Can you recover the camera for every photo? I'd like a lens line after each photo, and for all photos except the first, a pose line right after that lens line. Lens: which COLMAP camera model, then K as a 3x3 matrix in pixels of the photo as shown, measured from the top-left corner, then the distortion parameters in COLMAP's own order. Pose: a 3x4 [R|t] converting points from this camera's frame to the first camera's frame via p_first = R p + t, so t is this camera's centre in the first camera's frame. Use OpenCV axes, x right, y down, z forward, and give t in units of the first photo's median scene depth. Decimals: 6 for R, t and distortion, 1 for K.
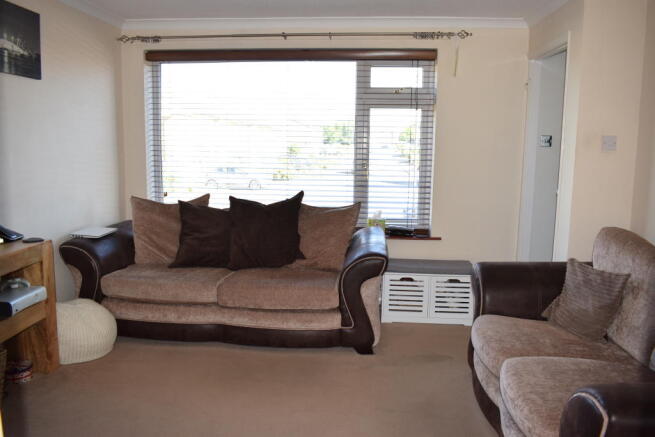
lens RADIAL K [[521.9, 0, 326.4], [0, 521.9, 218.1], [0, 0, 1]] dist [-0.099493, 0.018674]
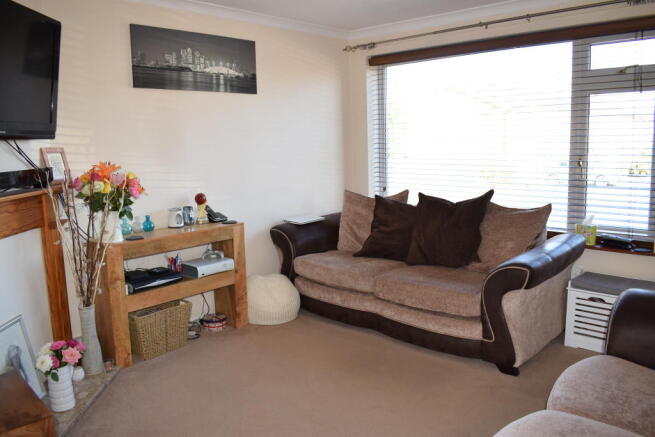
lens RADIAL K [[521.9, 0, 326.3], [0, 521.9, 219.8], [0, 0, 1]] dist [-0.099493, 0.018674]
pose [[0.770869, 0.062193, -0.633950, 0.334997], [-0.051717, 0.998047, 0.035025, -0.016084], [0.634890, 0.005786, 0.772581, 0.103498]]
